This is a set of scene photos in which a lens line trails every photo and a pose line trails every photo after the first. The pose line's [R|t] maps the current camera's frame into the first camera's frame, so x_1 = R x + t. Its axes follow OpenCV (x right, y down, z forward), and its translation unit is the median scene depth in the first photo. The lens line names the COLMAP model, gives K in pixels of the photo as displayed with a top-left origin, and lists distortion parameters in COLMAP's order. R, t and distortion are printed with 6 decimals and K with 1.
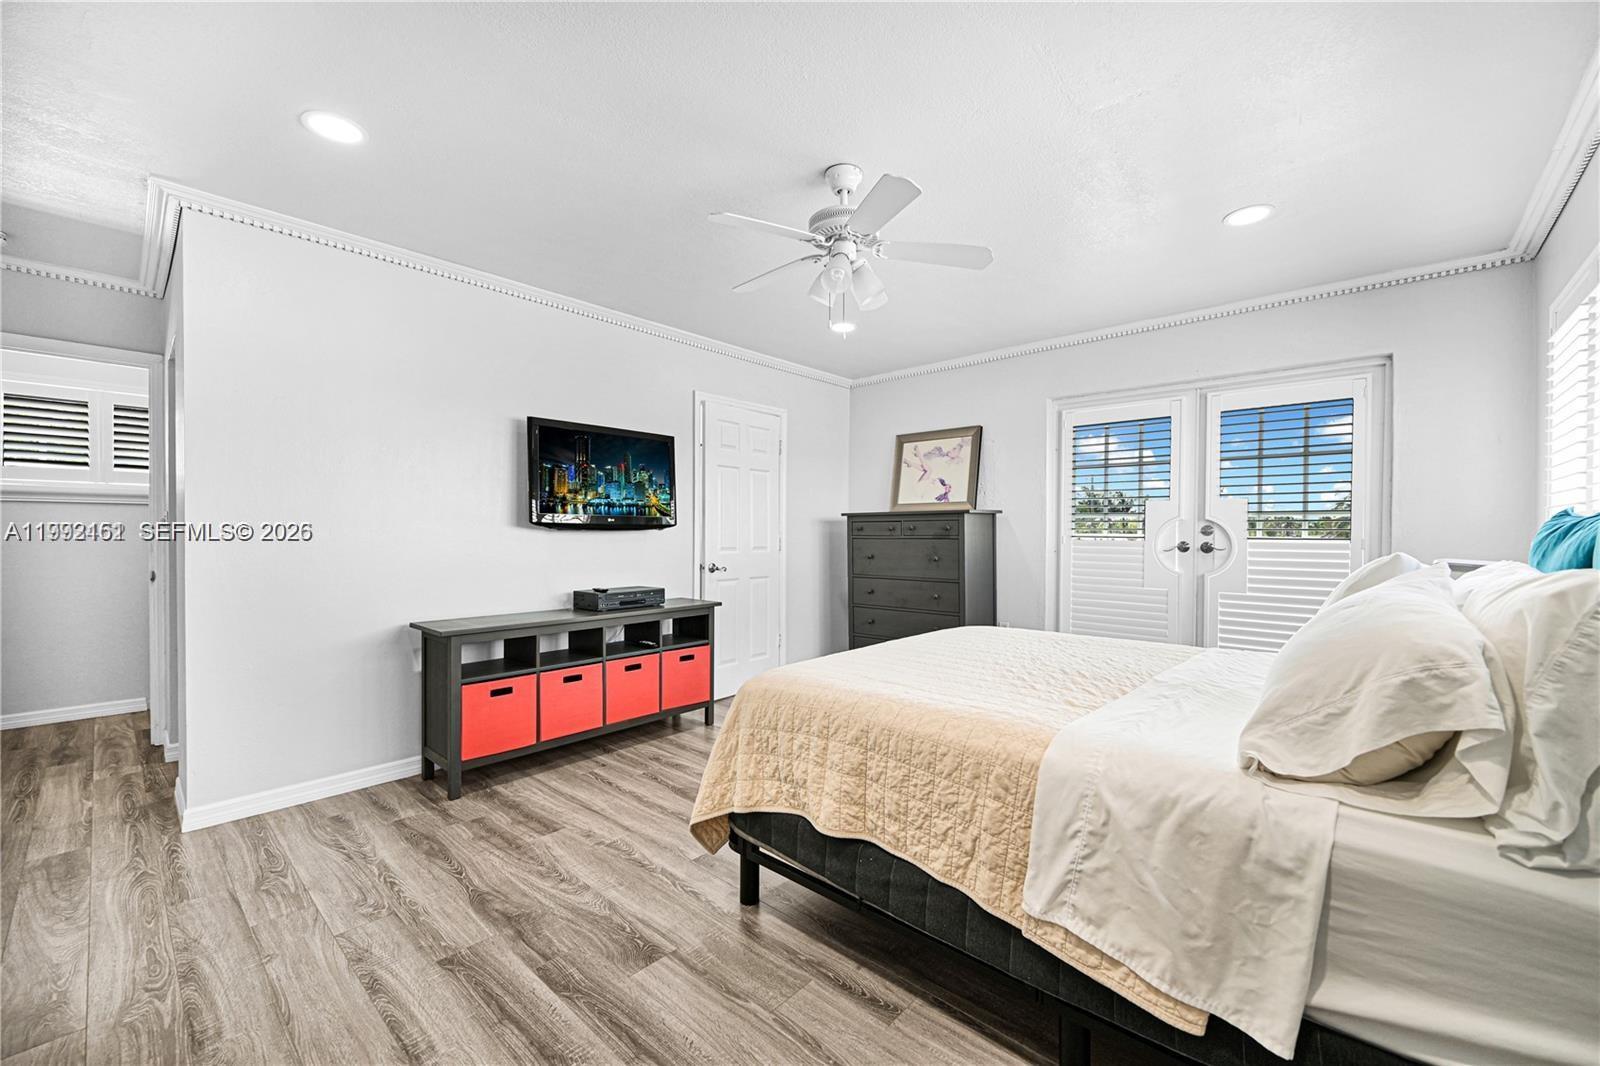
lens RADIAL K [[637.8, 0, 804.2], [0, 637.8, 534.1], [0, 0, 1]] dist [-0.000352, -0.000039]
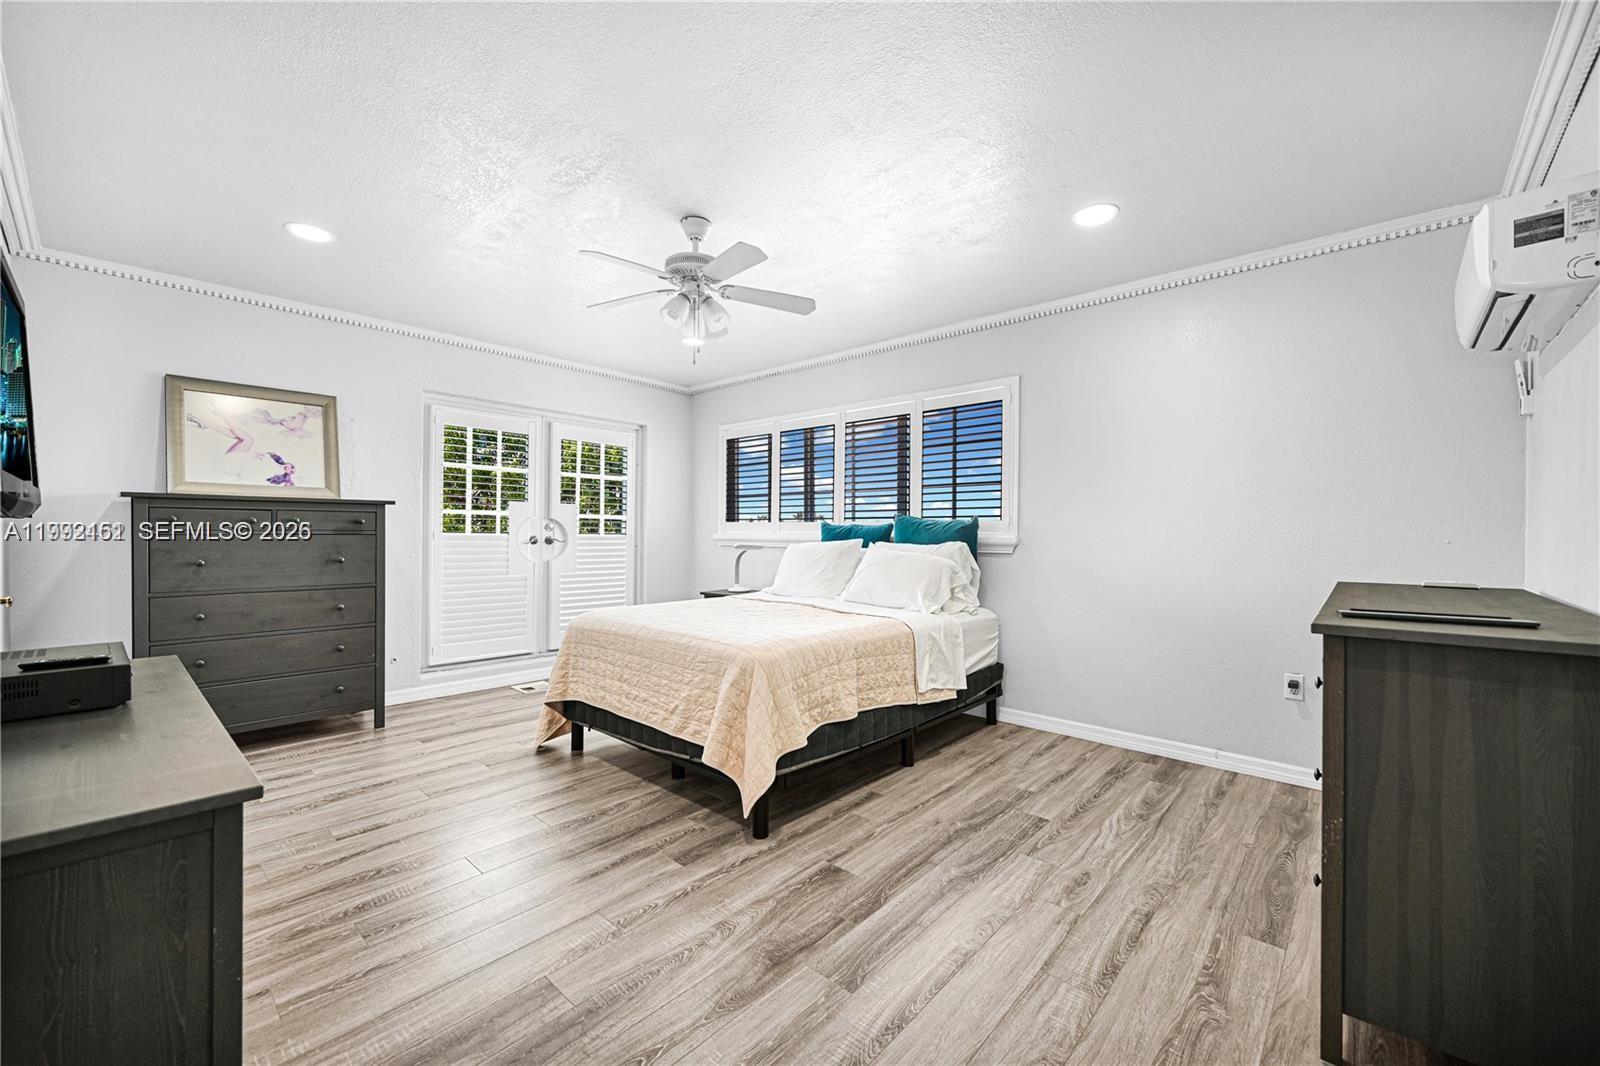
lens RADIAL K [[637.8, 0, 804.2], [0, 637.8, 534.1], [0, 0, 1]] dist [-0.000352, -0.000039]
pose [[0.001560, -0.004597, 0.999988, -1.251119], [-0.005518, 0.999974, 0.004606, -0.000326], [-0.999984, -0.005525, 0.001534, 0.894078]]
